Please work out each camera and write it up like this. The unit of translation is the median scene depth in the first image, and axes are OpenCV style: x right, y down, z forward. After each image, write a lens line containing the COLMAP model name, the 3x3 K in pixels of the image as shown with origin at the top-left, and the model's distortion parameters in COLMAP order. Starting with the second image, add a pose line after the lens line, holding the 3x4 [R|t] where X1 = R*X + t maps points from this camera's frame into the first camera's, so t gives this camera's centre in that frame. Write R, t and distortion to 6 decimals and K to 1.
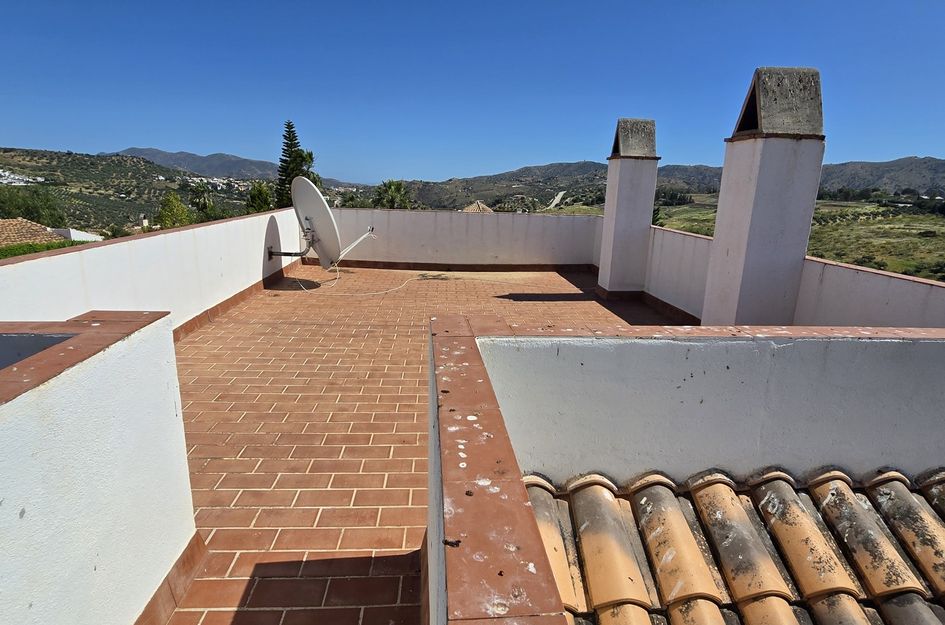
lens RADIAL K [[507.4, 0, 472.5], [0, 507.4, 314.3], [0, 0, 1]] dist [0.002451, -0.003715]
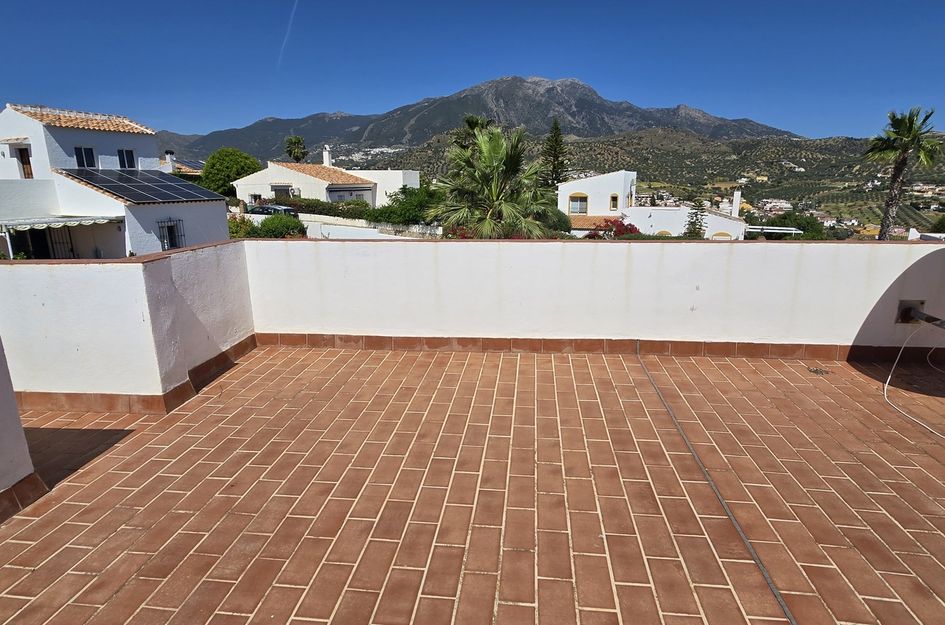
lens RADIAL K [[507.4, 0, 476.5], [0, 507.4, 309.8], [0, 0, 1]] dist [0.002451, -0.003715]
pose [[-0.174440, 0.218159, -0.960196, 0.531531], [-0.244178, 0.935105, 0.256818, -0.337419], [0.953912, 0.279258, -0.109850, 1.339188]]
